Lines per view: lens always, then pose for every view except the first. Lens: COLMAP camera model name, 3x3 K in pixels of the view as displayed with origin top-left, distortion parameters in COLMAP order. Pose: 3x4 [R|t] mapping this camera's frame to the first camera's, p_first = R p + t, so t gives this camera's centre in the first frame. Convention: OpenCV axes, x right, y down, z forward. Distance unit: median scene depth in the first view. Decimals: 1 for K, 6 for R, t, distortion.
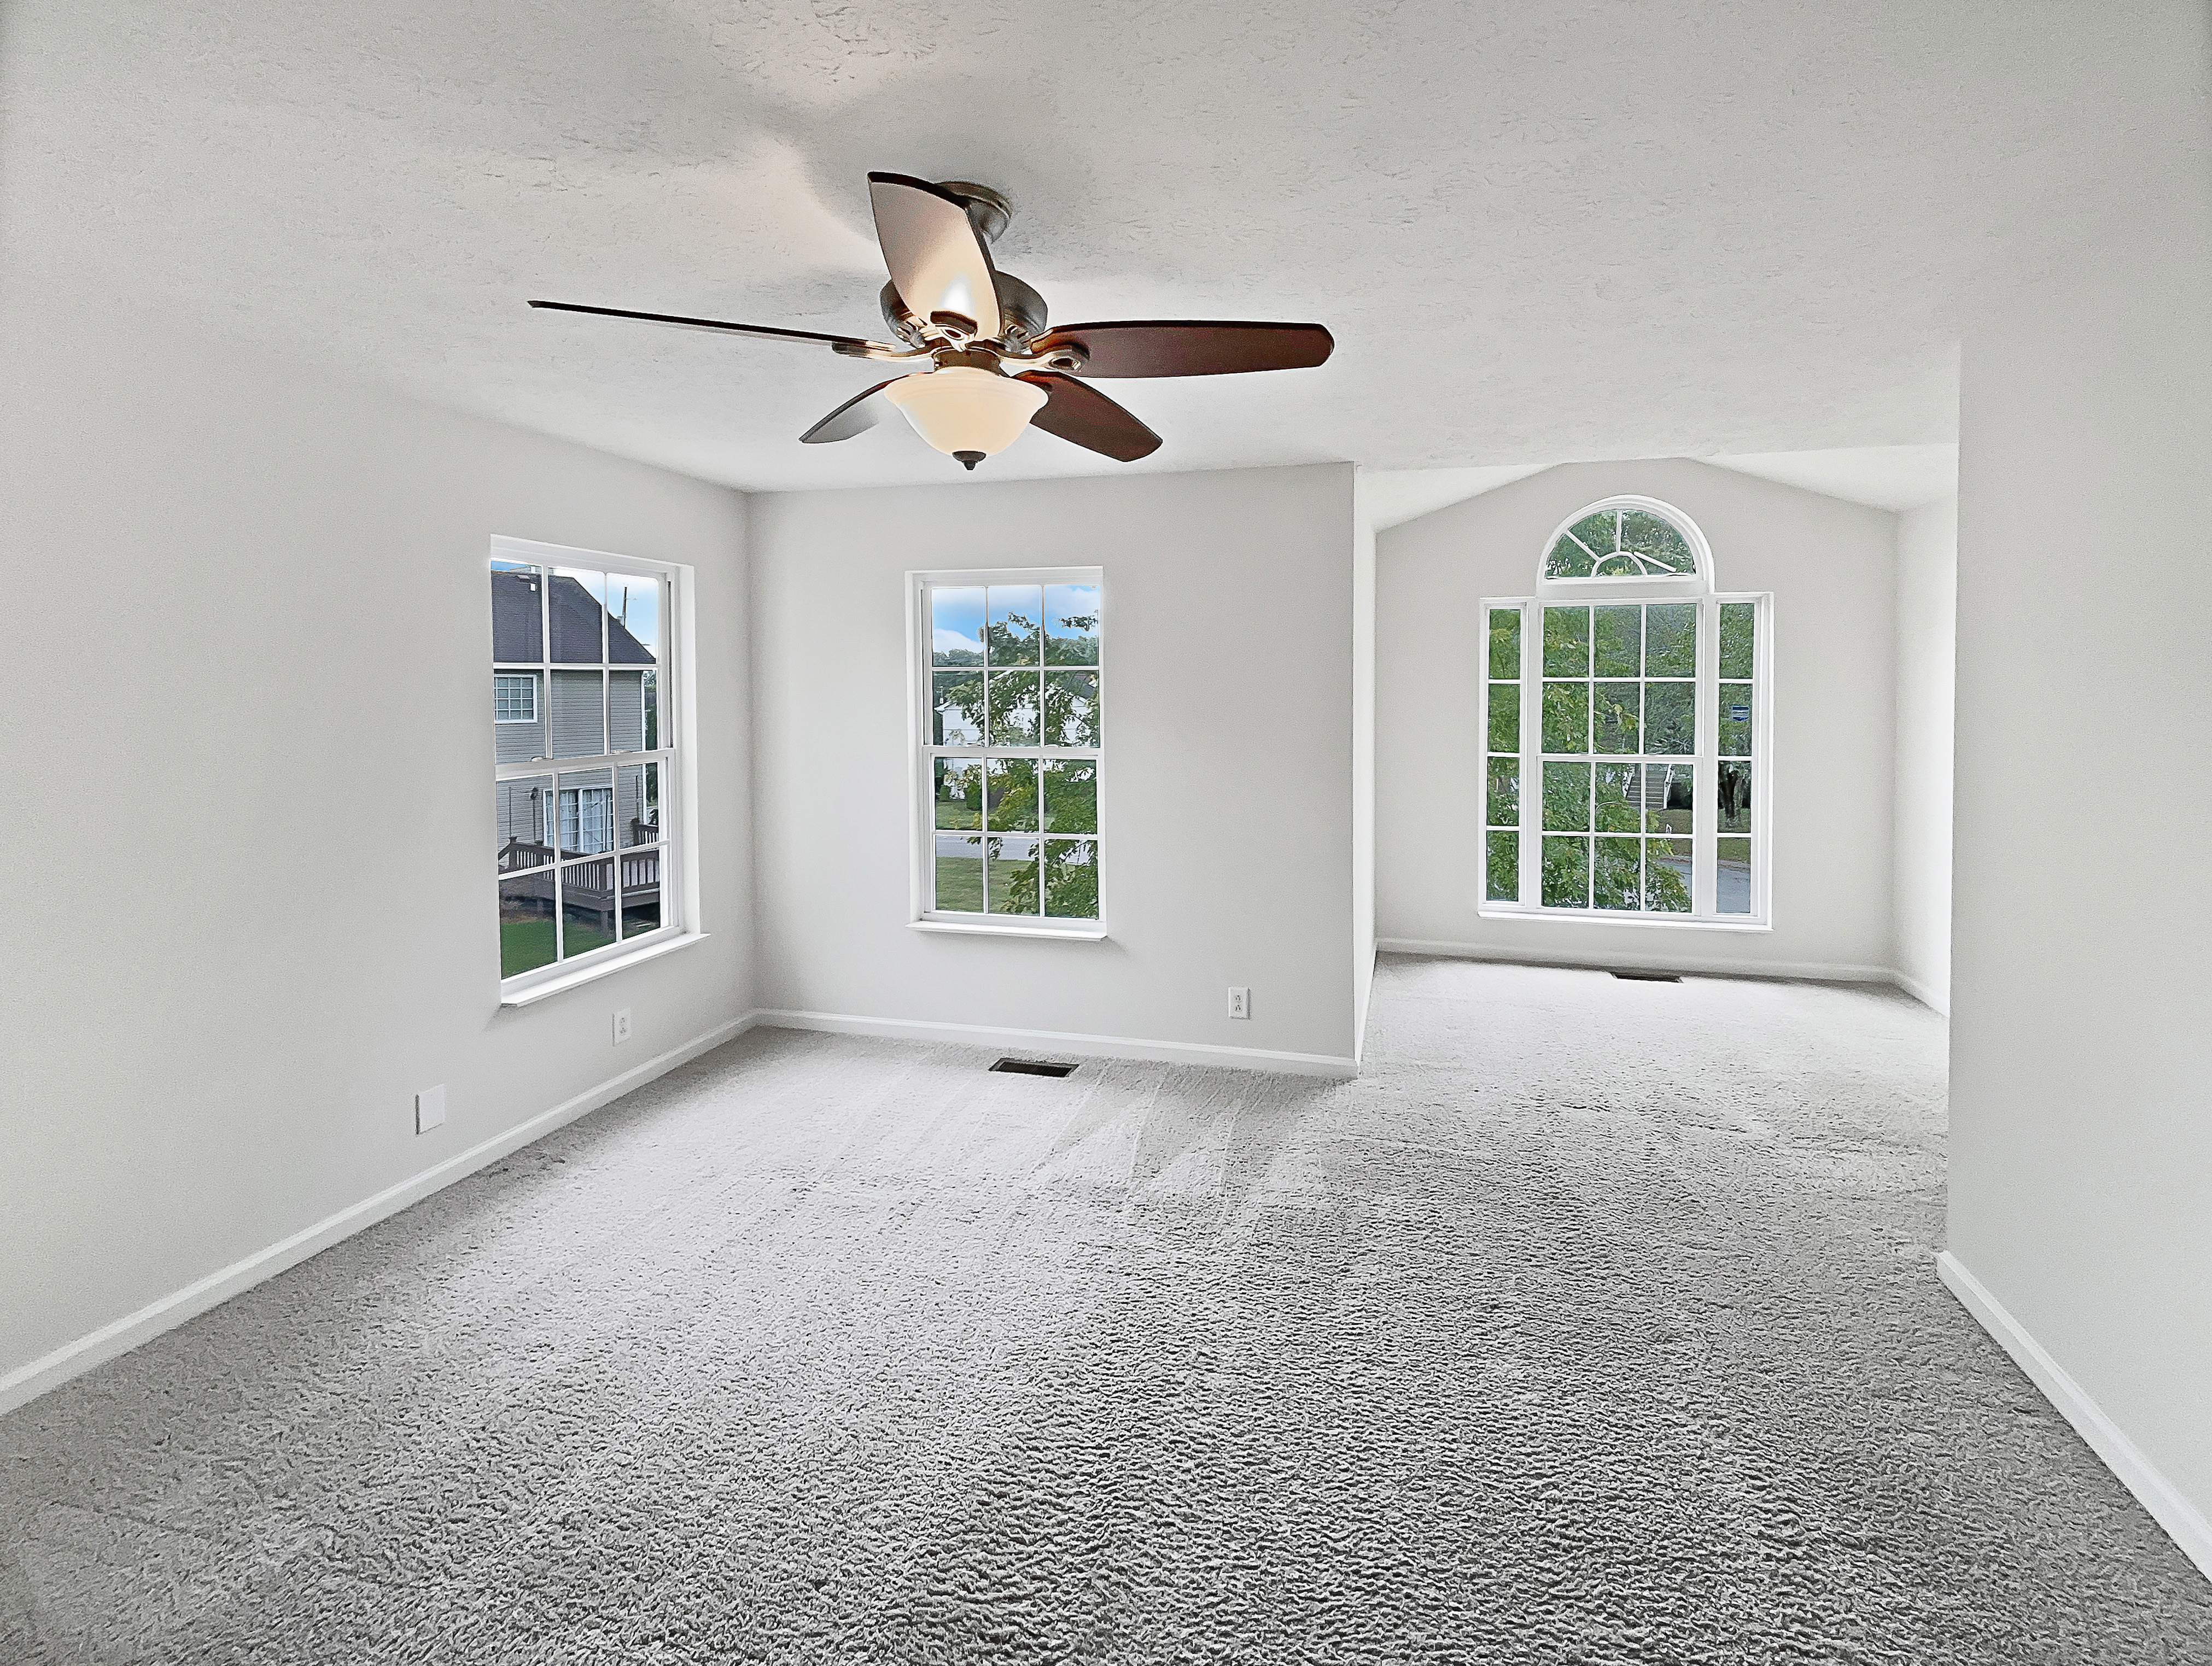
lens RADIAL K [[944.1, 0, 1225.2], [0, 944.1, 704.5], [0, 0, 1]] dist [0.002135, -0.000574]
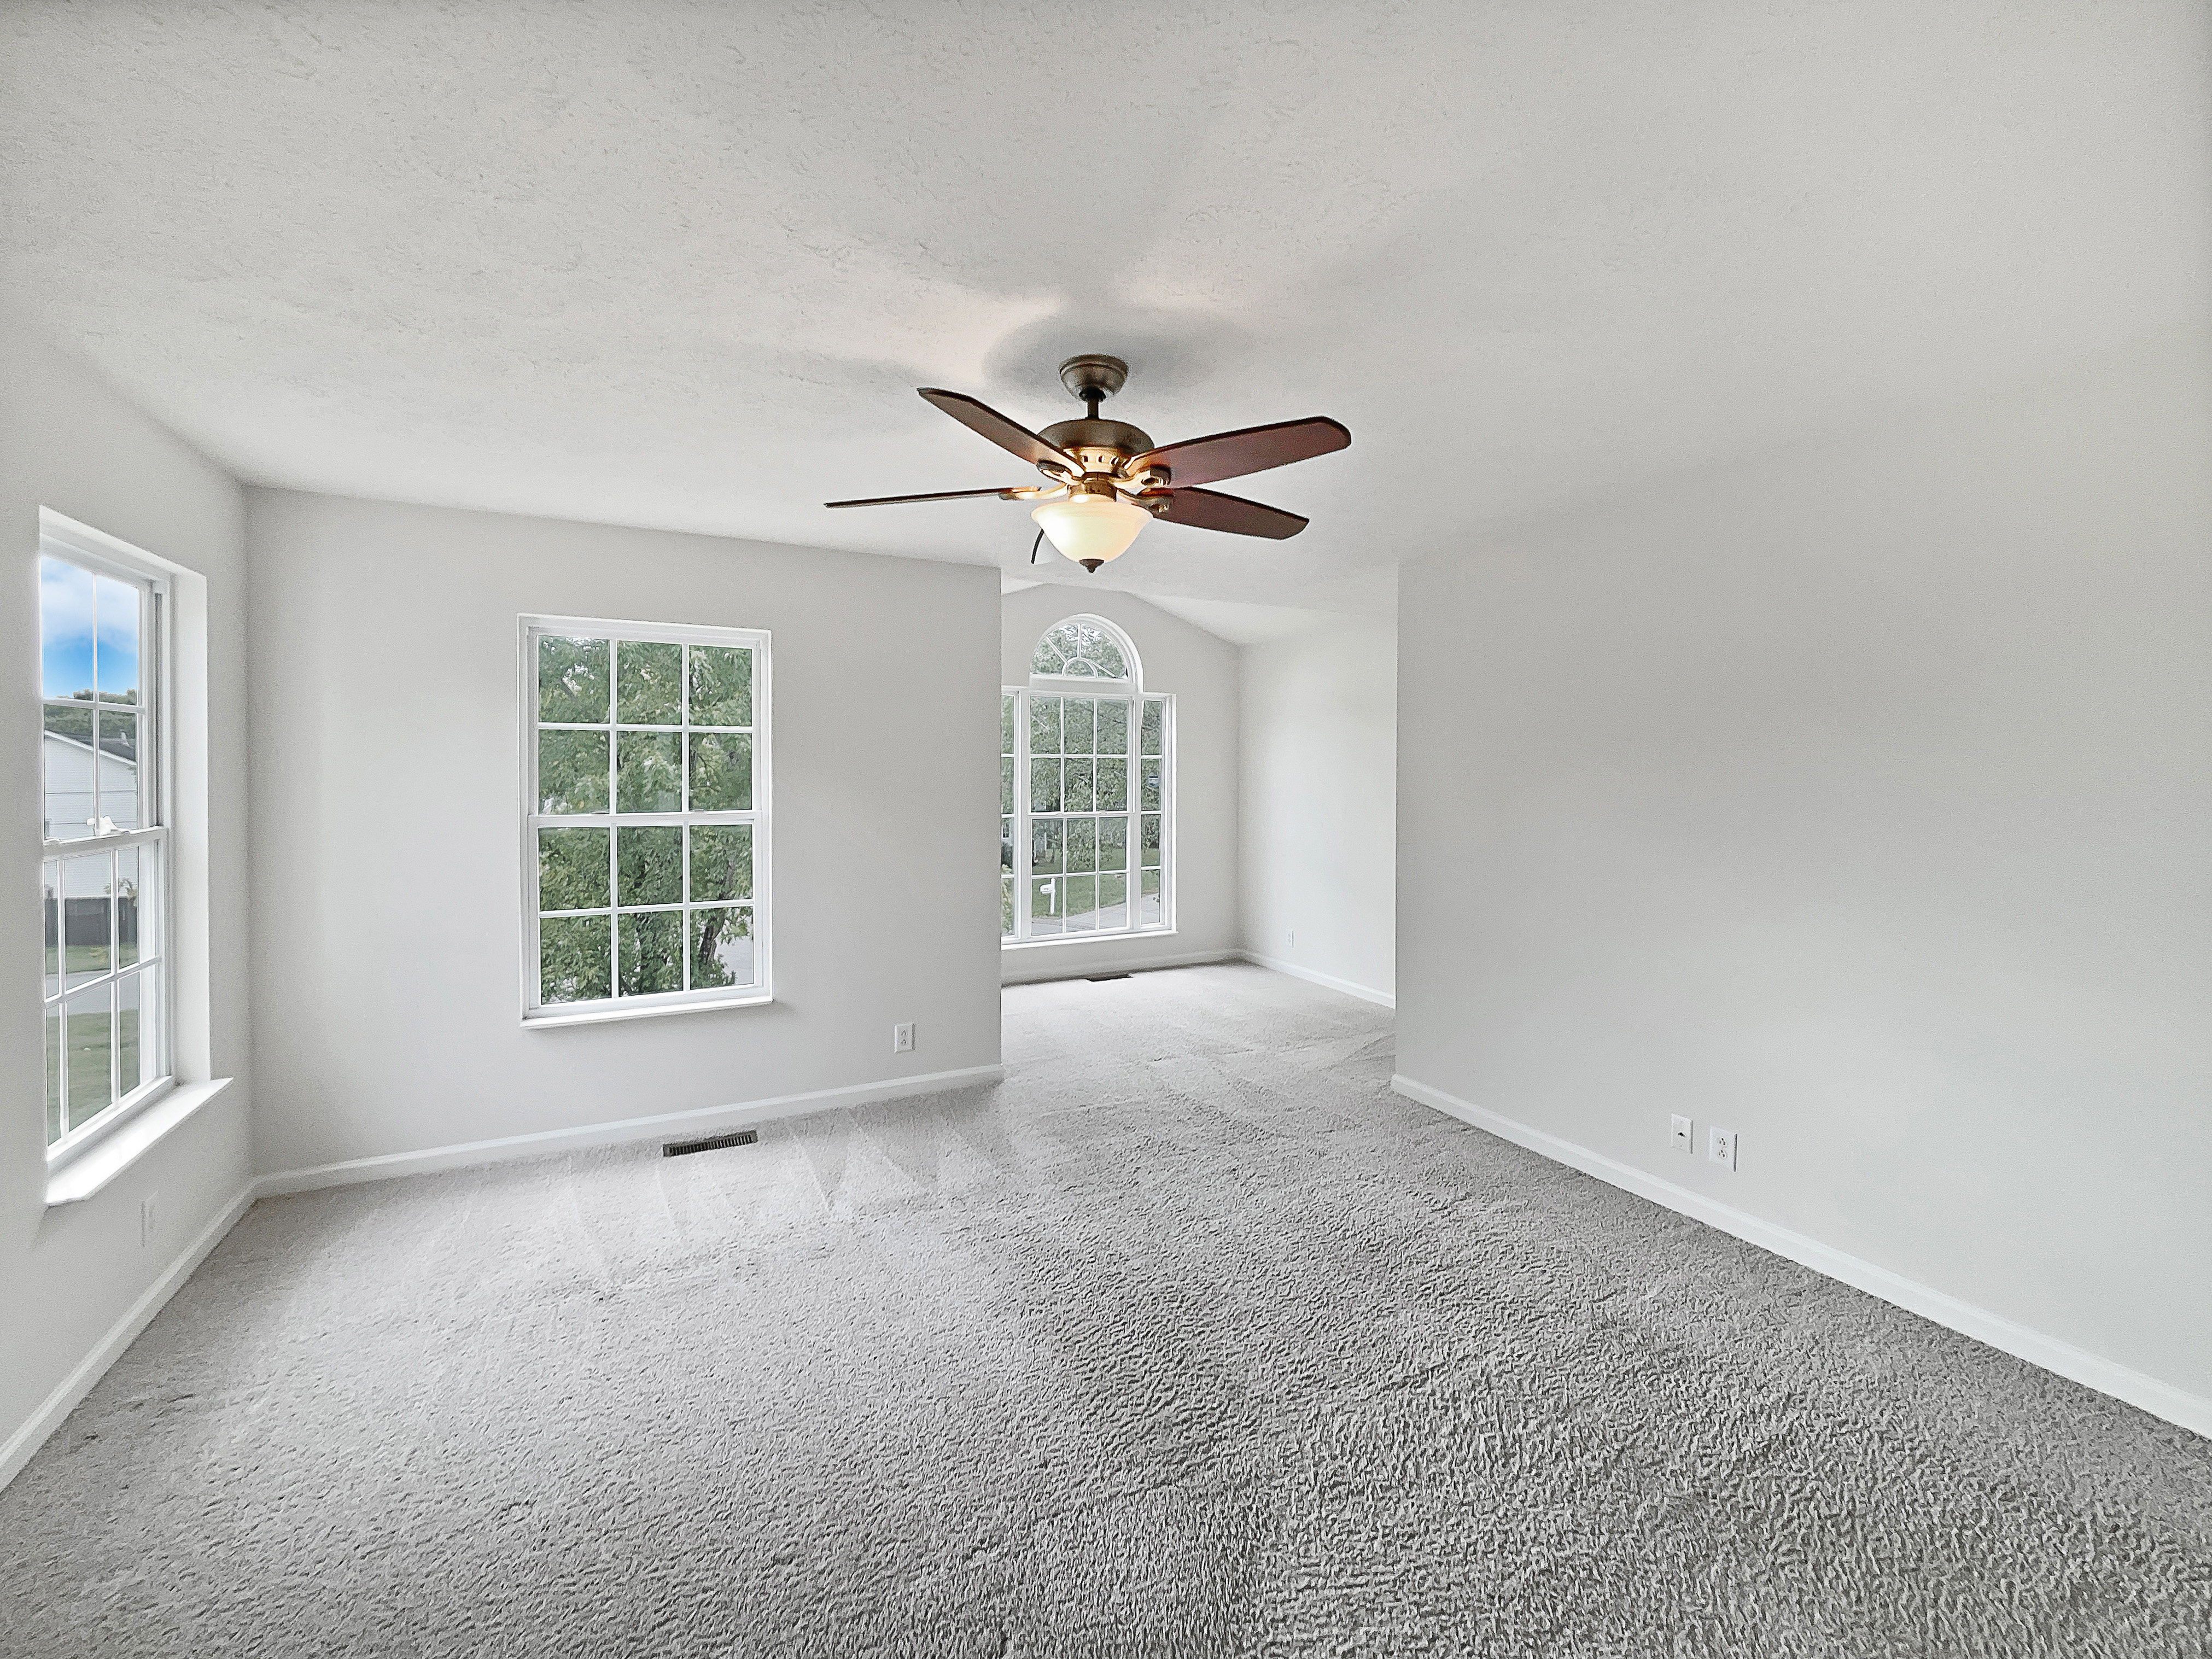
lens RADIAL K [[910.9, 0, 1109.3], [0, 910.9, 781.2], [0, 0, 1]] dist [-0.000092, -0.000473]
pose [[0.774243, -0.007899, 0.632840, -0.489717], [0.012041, 0.999925, -0.002250, 0.018794], [-0.632774, 0.009362, 0.774280, 0.008819]]
